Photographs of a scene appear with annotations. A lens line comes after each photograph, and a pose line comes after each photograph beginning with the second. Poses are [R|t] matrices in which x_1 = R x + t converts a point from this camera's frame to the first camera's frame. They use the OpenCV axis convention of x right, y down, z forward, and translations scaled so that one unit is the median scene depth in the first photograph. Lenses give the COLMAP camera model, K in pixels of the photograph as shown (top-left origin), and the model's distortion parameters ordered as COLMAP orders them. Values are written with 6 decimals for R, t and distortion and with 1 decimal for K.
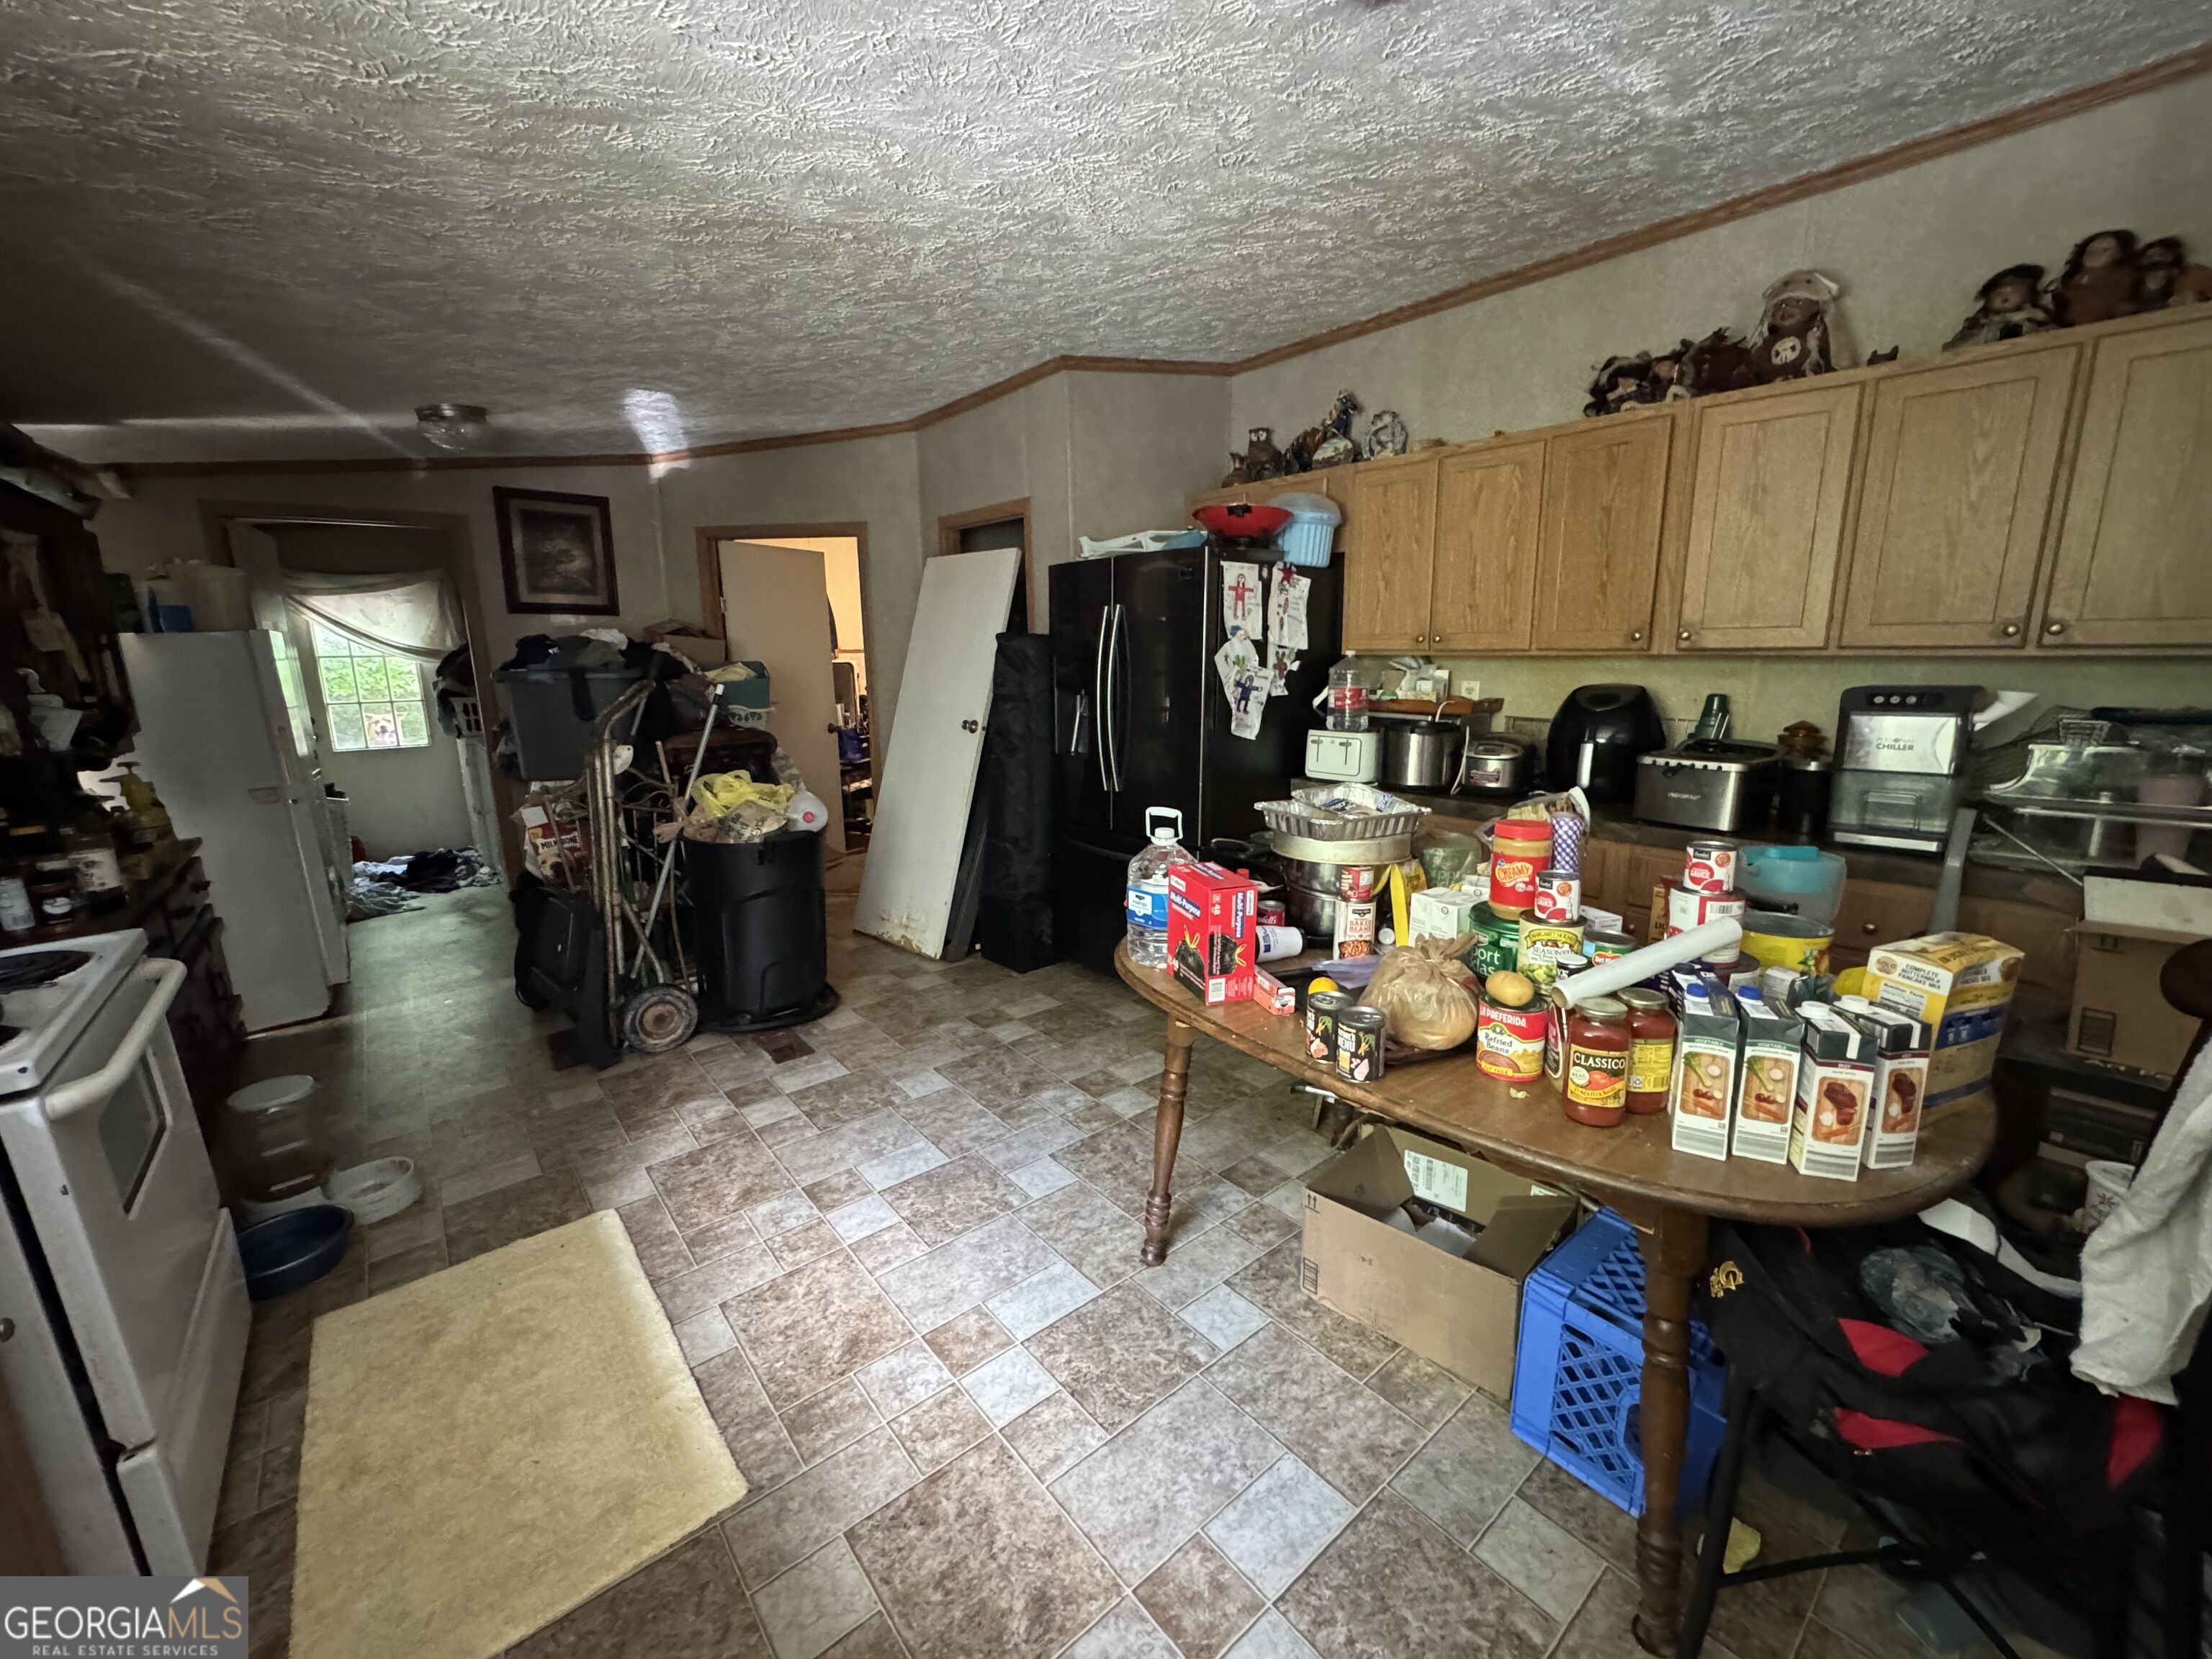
lens RADIAL K [[886.1, 0, 1114.4], [0, 886.1, 829.8], [0, 0, 1]] dist [-0.001964, -0.000404]
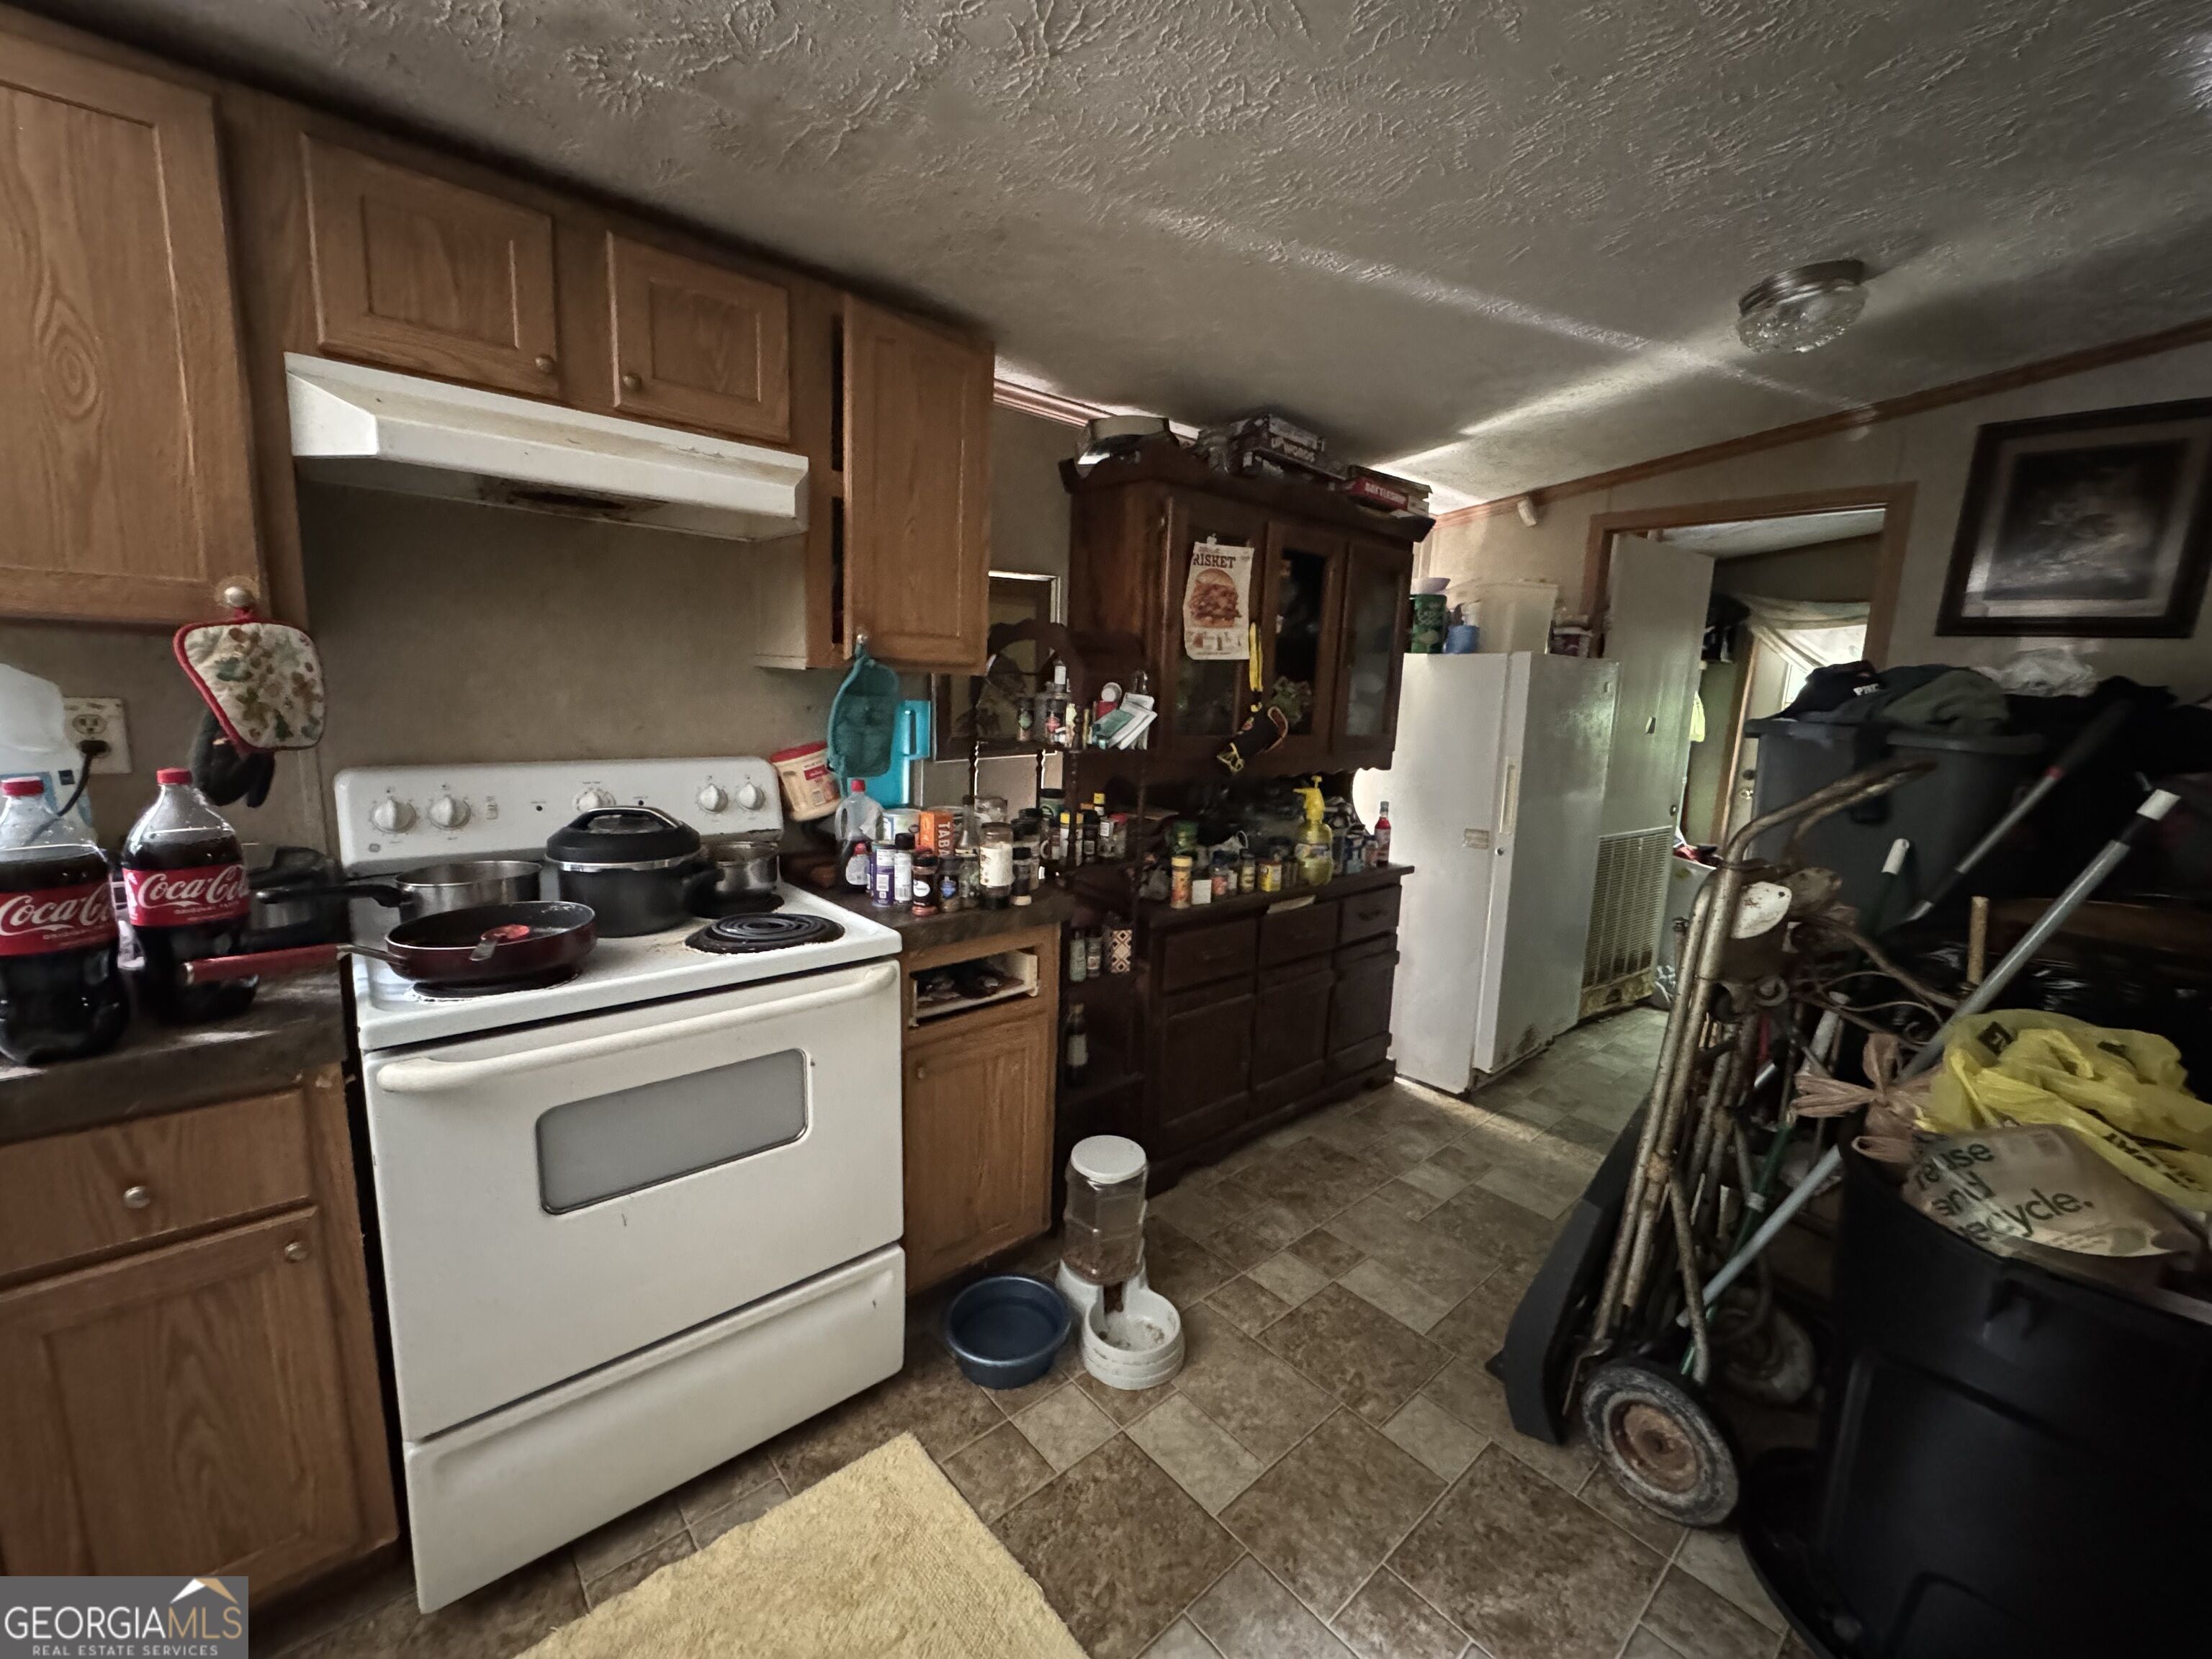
lens RADIAL K [[886.1, 0, 1114.4], [0, 886.1, 829.8], [0, 0, 1]] dist [-0.001964, -0.000404]
pose [[0.022933, 0.180150, -0.983372, -0.113105], [-0.250314, 0.953334, 0.168810, -0.114023], [0.967893, 0.242280, 0.066957, 0.628682]]
